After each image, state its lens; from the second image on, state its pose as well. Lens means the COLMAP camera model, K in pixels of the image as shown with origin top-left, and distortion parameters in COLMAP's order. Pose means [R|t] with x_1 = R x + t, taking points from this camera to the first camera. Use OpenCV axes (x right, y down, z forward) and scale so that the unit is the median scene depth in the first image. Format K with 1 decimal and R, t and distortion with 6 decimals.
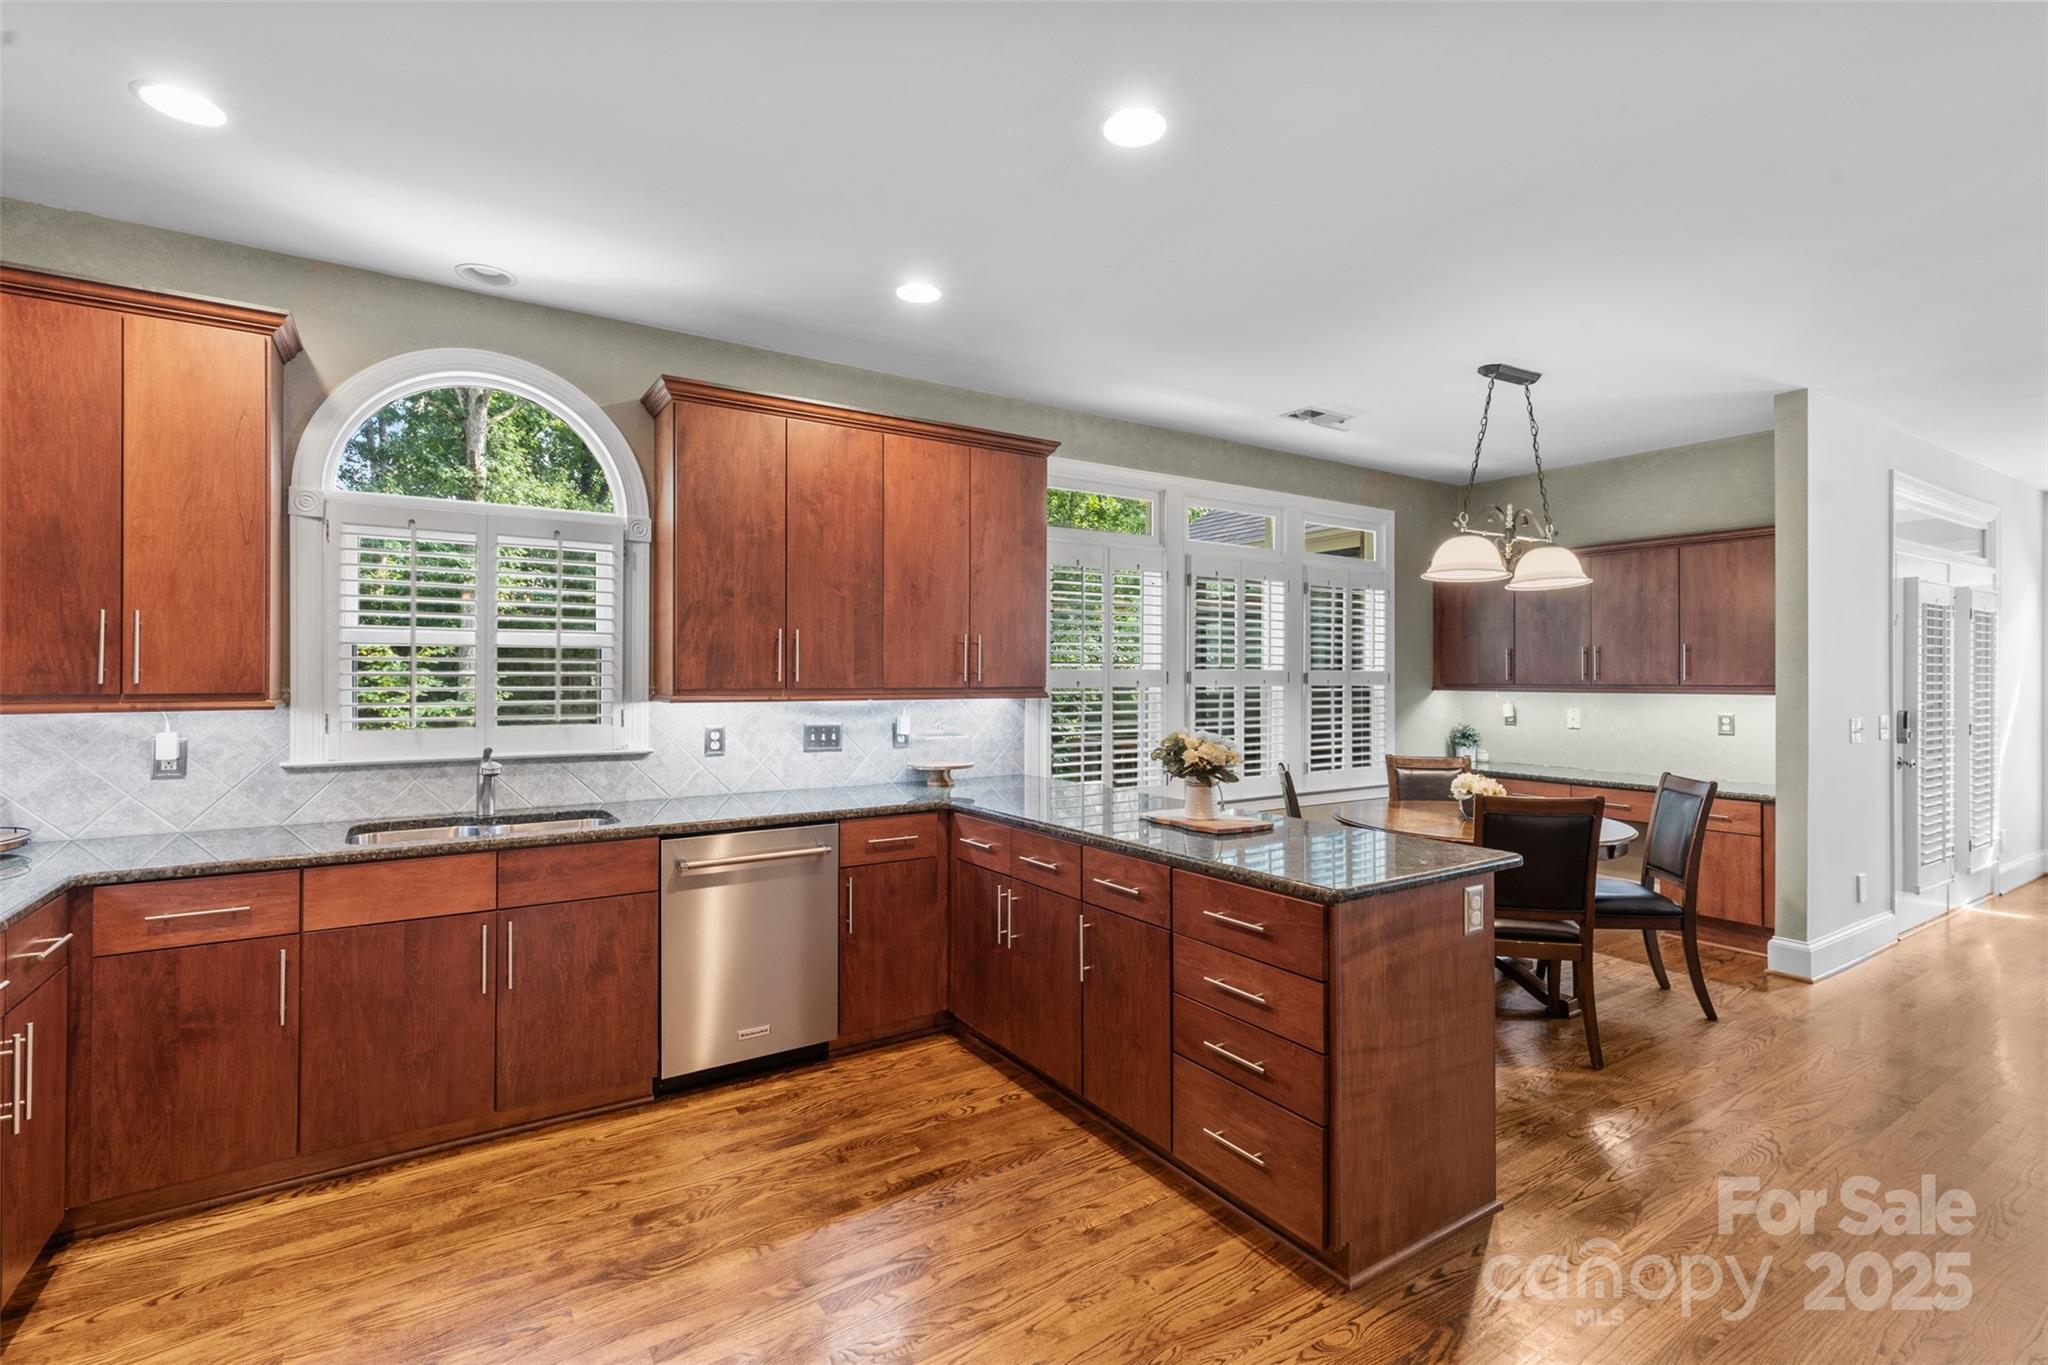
lens RADIAL K [[927.6, 0, 1020.1], [0, 927.6, 675.7], [0, 0, 1]] dist [0.007949, -0.000974]
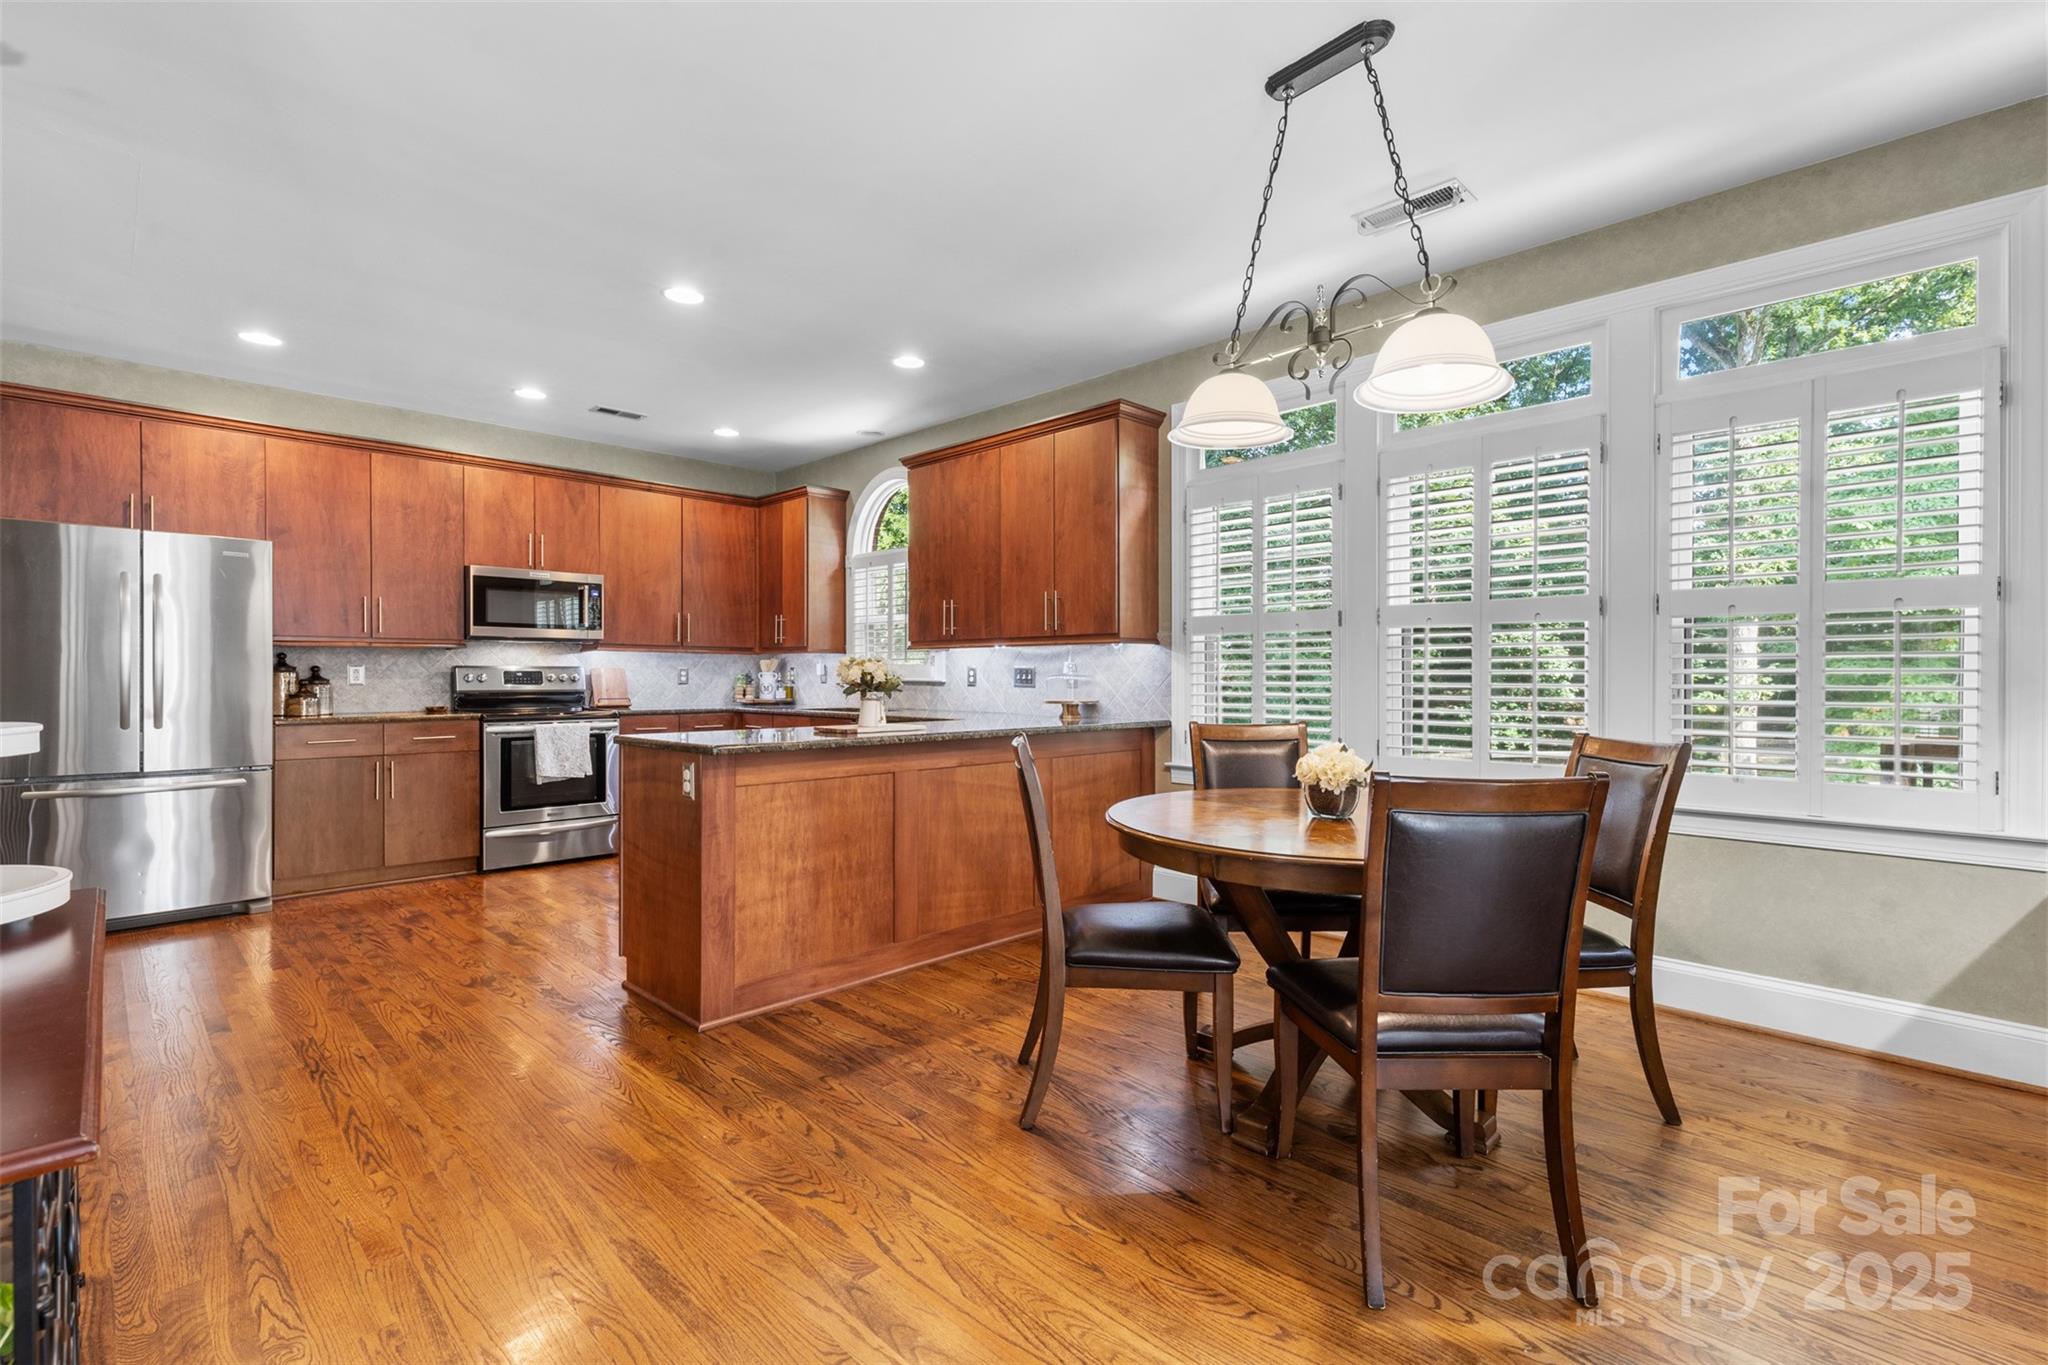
lens RADIAL K [[917.7, 0, 1023.2], [0, 917.7, 677.8], [0, 0, 1]] dist [0.009222, -0.000401]
pose [[0.212583, 0.001754, -0.977141, 1.271582], [-0.000872, 0.999998, 0.001605, 0.075999], [0.977143, 0.000511, 0.212585, 0.824734]]
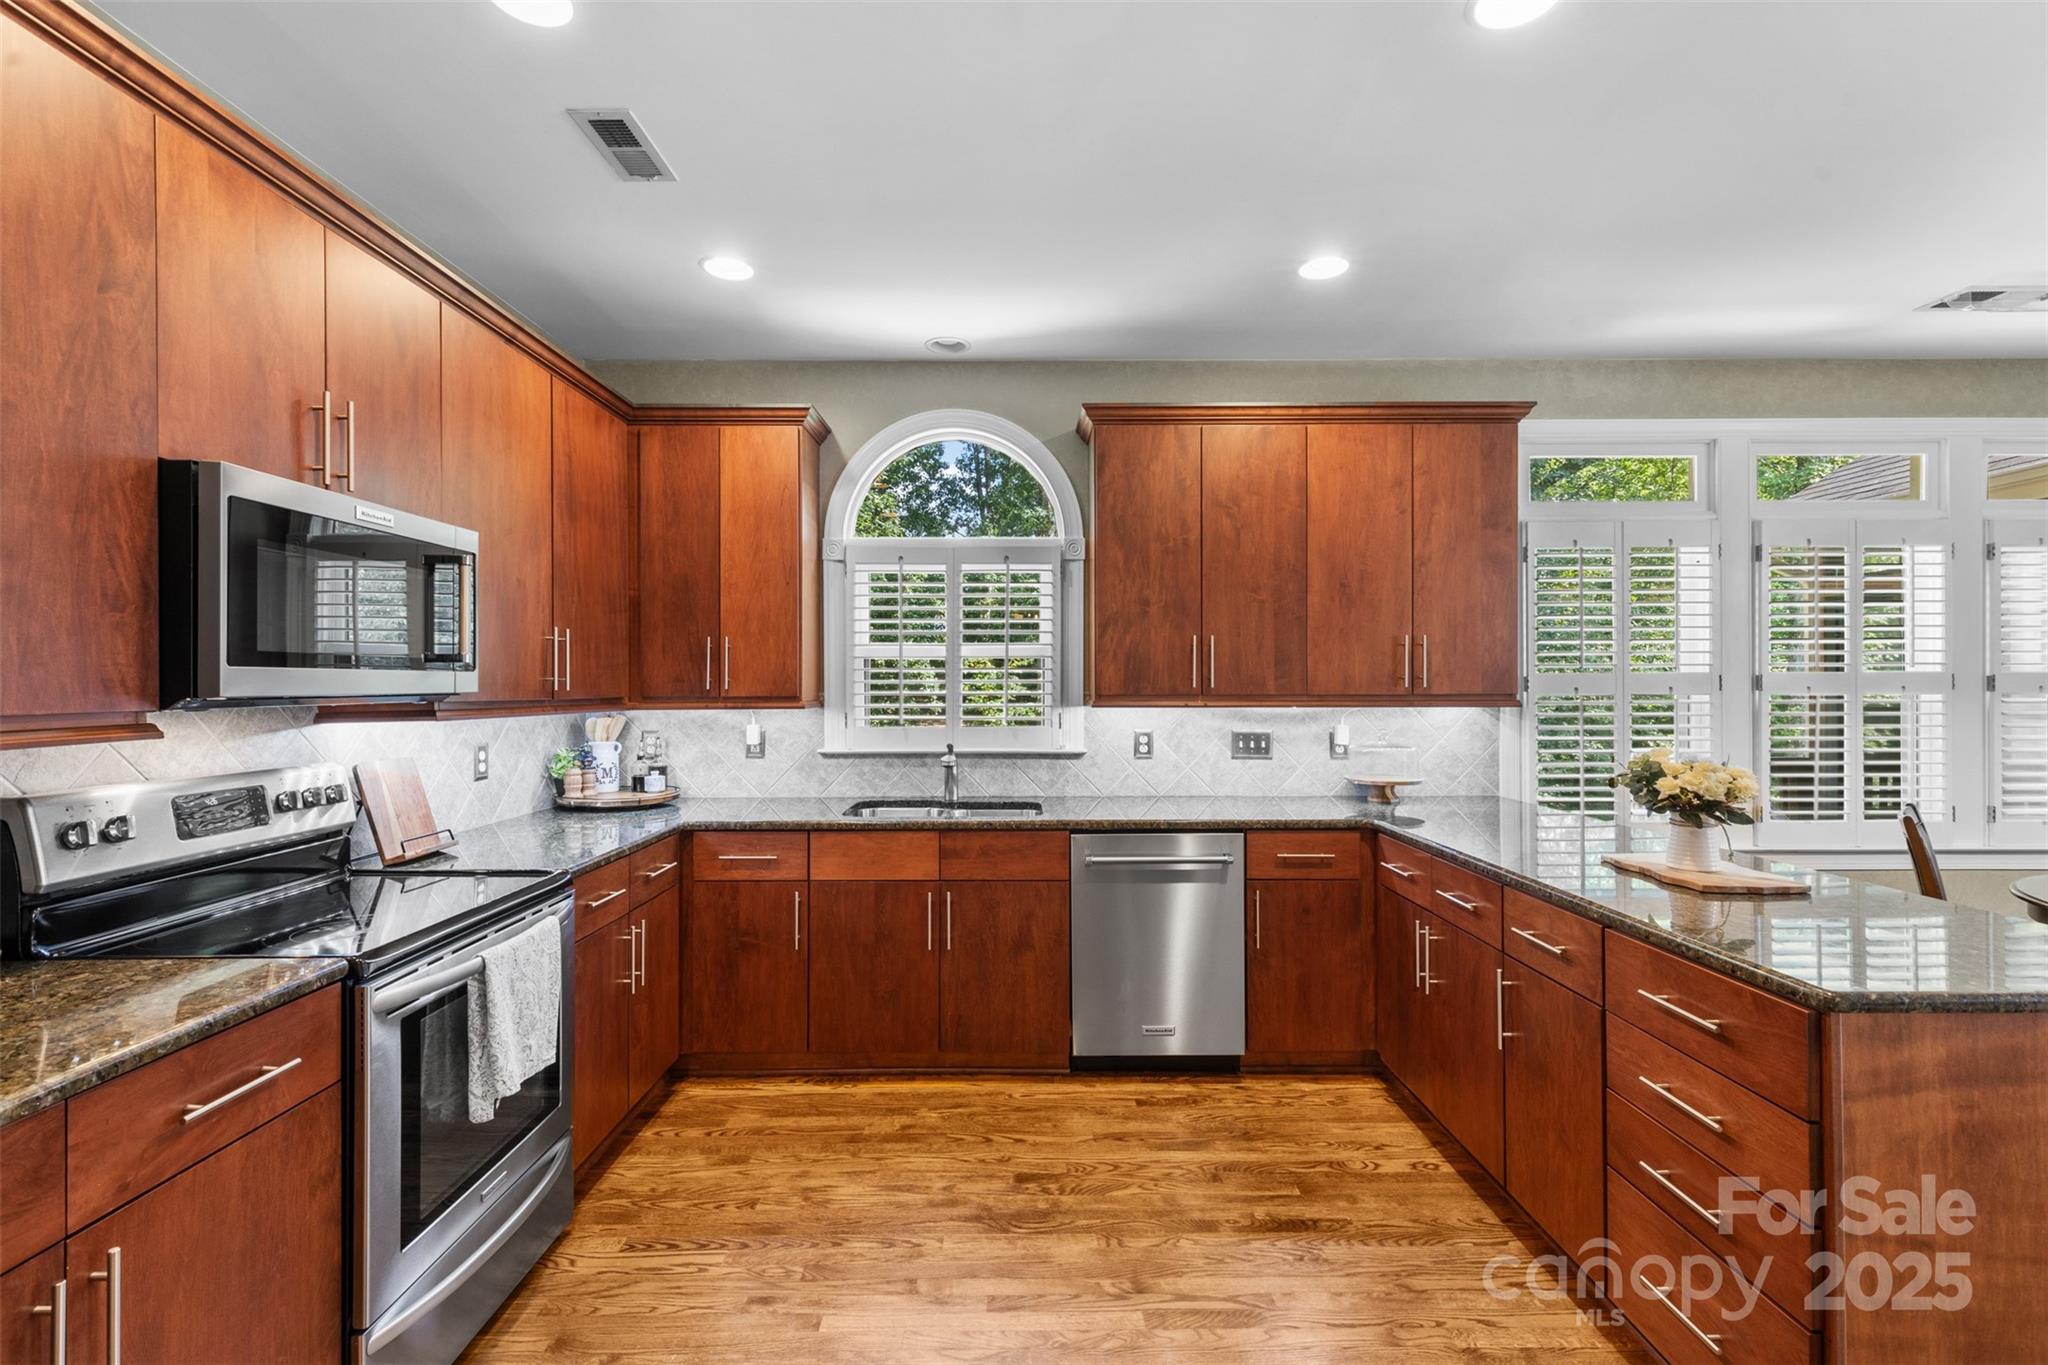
lens RADIAL K [[915.1, 0, 1024.0], [0, 915.1, 682.5], [0, 0, 1]] dist [0.012728, -0.005300]
pose [[0.839572, -0.003144, -0.543239, 0.128932], [0.003266, 0.999994, -0.000740, 0.000765], [0.543239, -0.001153, 0.839578, 0.065824]]
